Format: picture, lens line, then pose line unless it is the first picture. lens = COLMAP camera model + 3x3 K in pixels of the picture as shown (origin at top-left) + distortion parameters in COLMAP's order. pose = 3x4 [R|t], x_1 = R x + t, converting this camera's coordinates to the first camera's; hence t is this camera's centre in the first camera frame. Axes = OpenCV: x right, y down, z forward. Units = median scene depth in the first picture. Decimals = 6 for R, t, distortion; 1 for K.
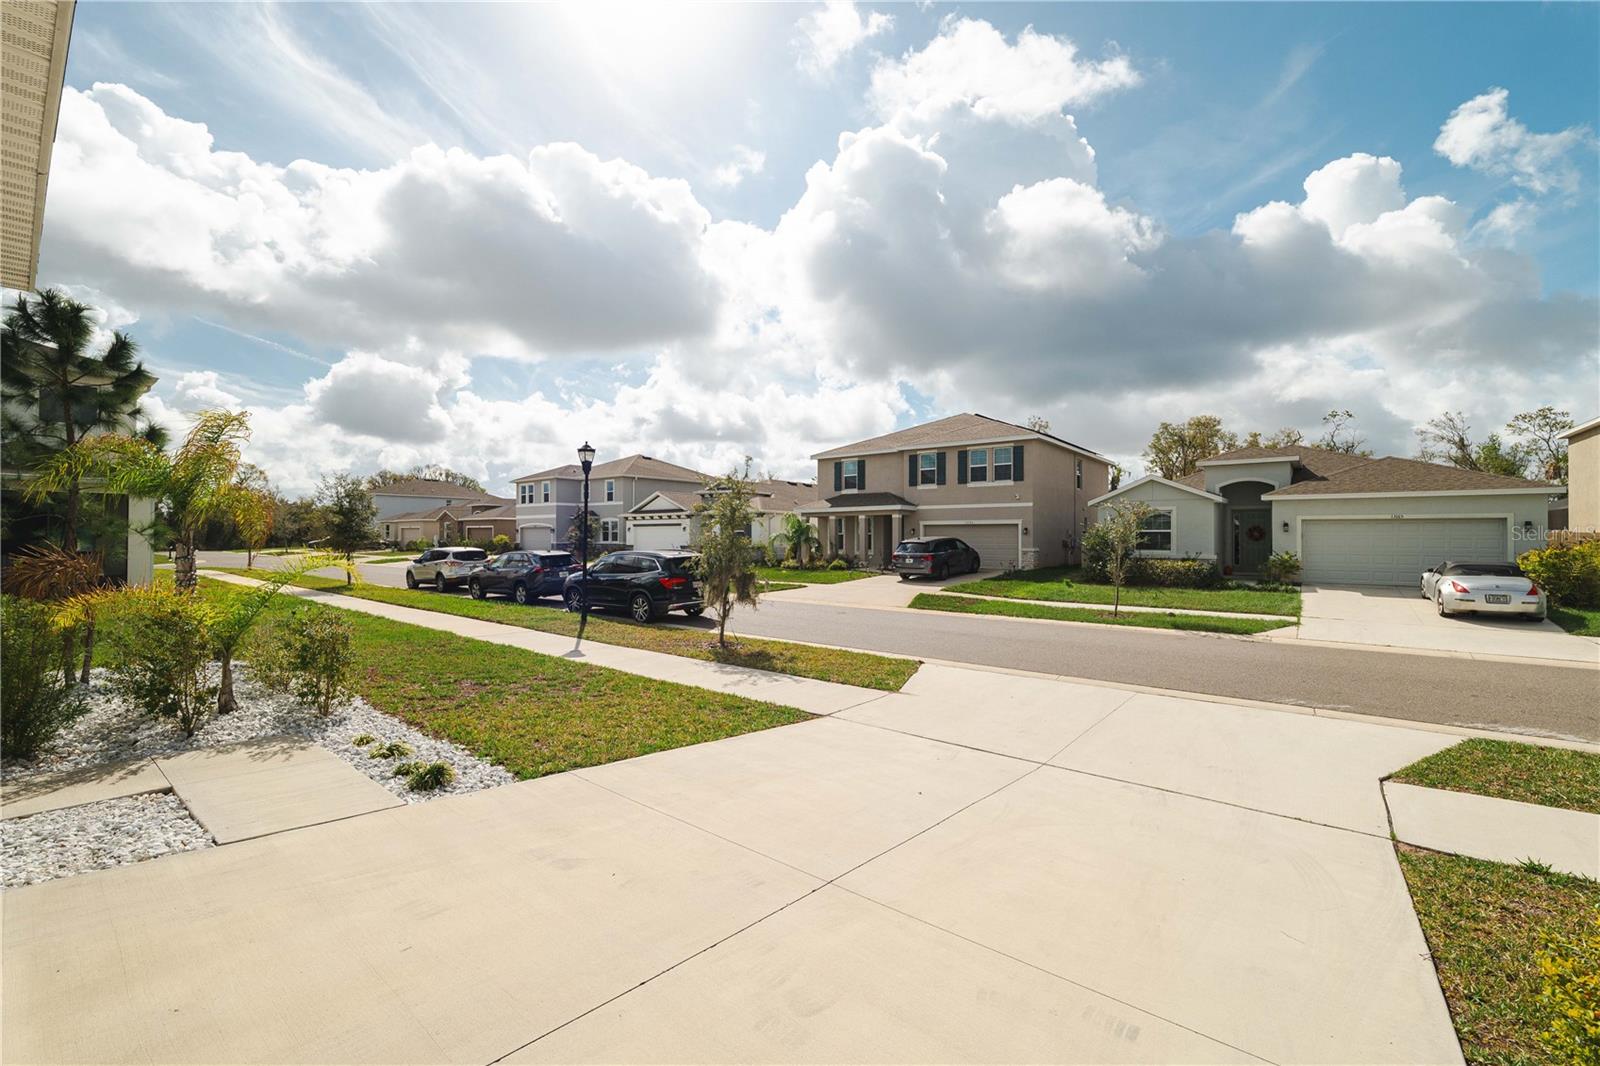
lens RADIAL K [[641.6, 0, 801.5], [0, 641.6, 535.1], [0, 0, 1]] dist [-0.013633, -0.000114]
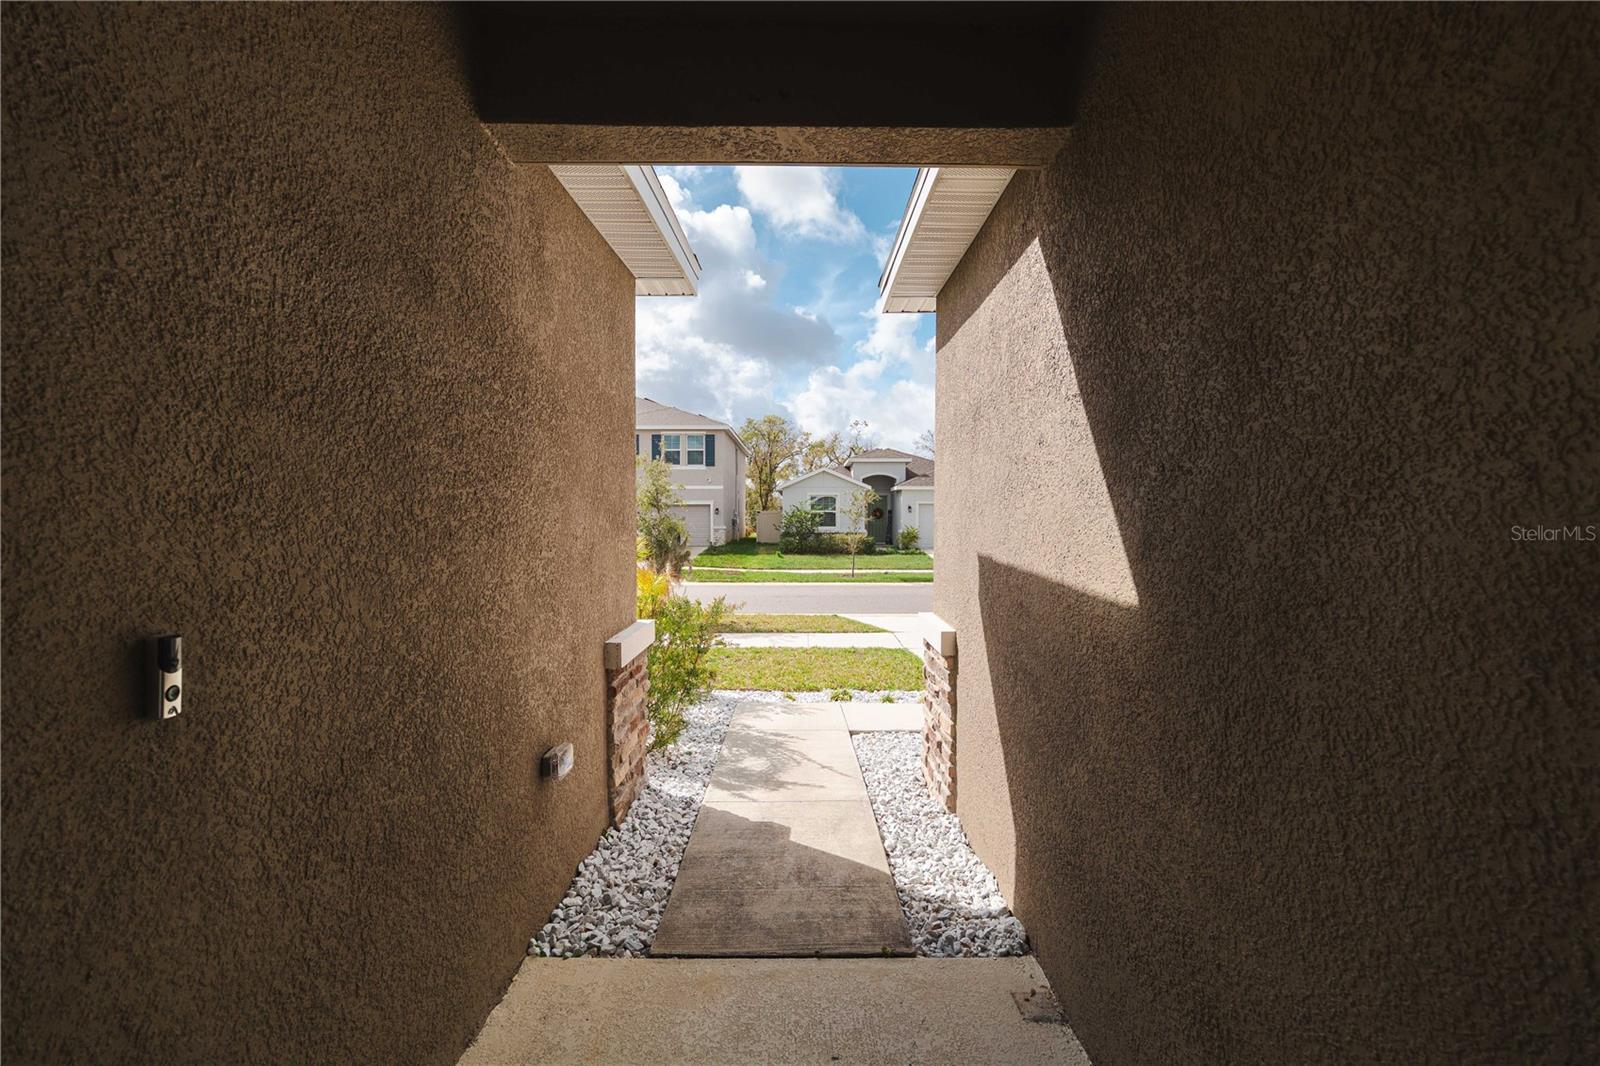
lens RADIAL K [[641.6, 0, 804.3], [0, 641.6, 527.1], [0, 0, 1]] dist [-0.013633, -0.000114]
pose [[0.789177, -0.011405, 0.614060, -0.271190], [-0.002290, 0.999766, 0.021512, -0.002658], [-0.614162, -0.018383, 0.788966, 0.012547]]
